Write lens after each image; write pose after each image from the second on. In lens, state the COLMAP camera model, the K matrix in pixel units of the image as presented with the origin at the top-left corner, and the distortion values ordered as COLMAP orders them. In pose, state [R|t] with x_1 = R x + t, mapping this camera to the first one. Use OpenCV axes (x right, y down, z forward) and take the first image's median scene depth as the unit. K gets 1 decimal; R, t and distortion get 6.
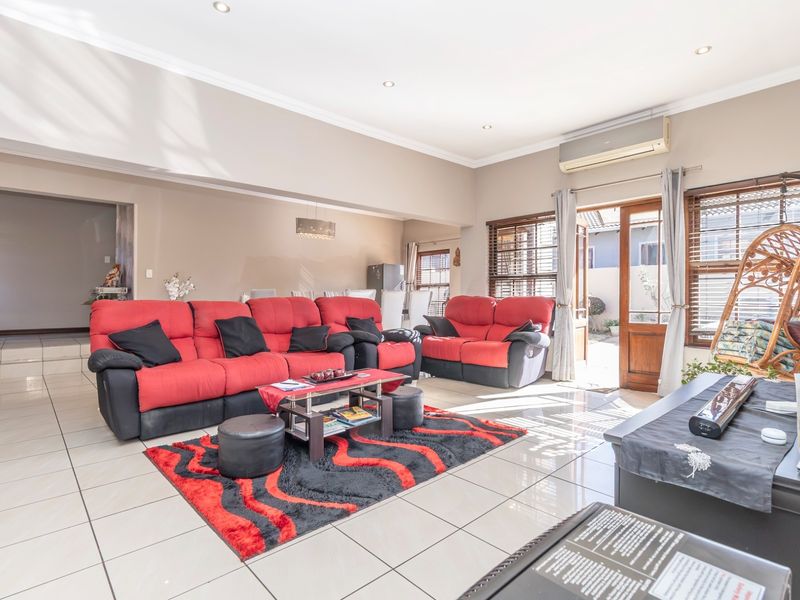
lens RADIAL K [[415.0, 0, 405.2], [0, 415.0, 297.8], [0, 0, 1]] dist [-0.000570, -0.000243]
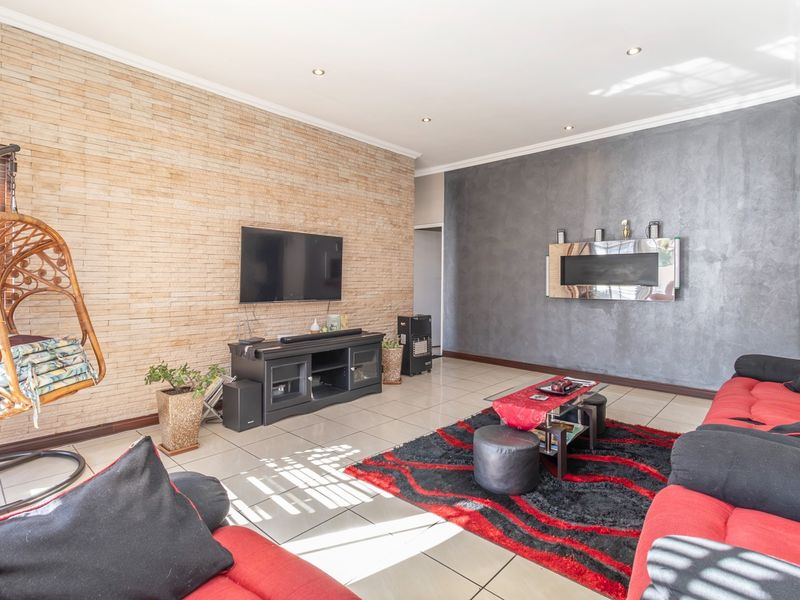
lens RADIAL K [[438.2, 0, 399.0], [0, 438.2, 279.2], [0, 0, 1]] dist [0.000777, 0.000272]
pose [[-0.997803, -0.005229, -0.066042, 0.252346], [-0.006135, 0.999890, 0.013525, -0.066702], [0.065964, 0.013900, -0.997725, 1.892131]]
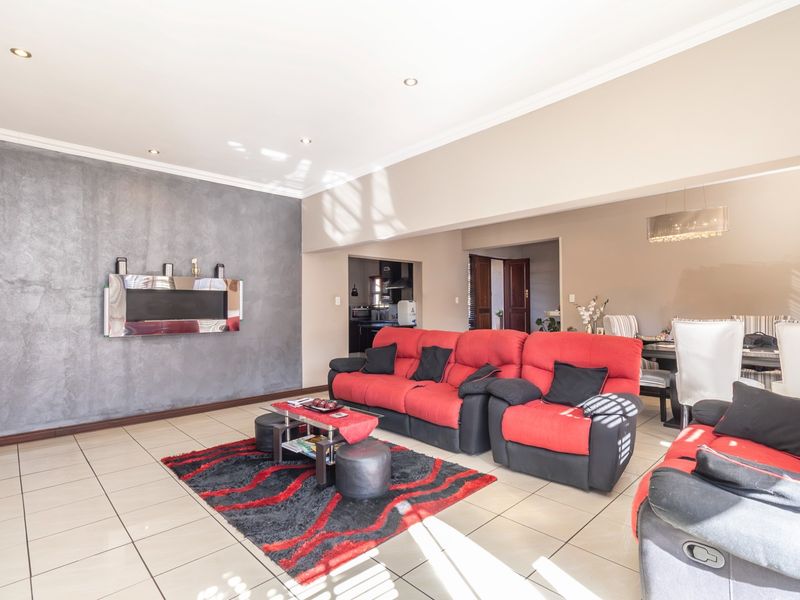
lens RADIAL K [[399.4, 0, 400.0], [0, 399.4, 300.0], [0, 0, 1]] dist [-0.001521, -0.000291]
pose [[0.019755, -0.022620, -0.999549, 0.884703], [0.000410, 0.999744, -0.022616, -0.067977], [0.999805, 0.000037, 0.019760, 1.143684]]
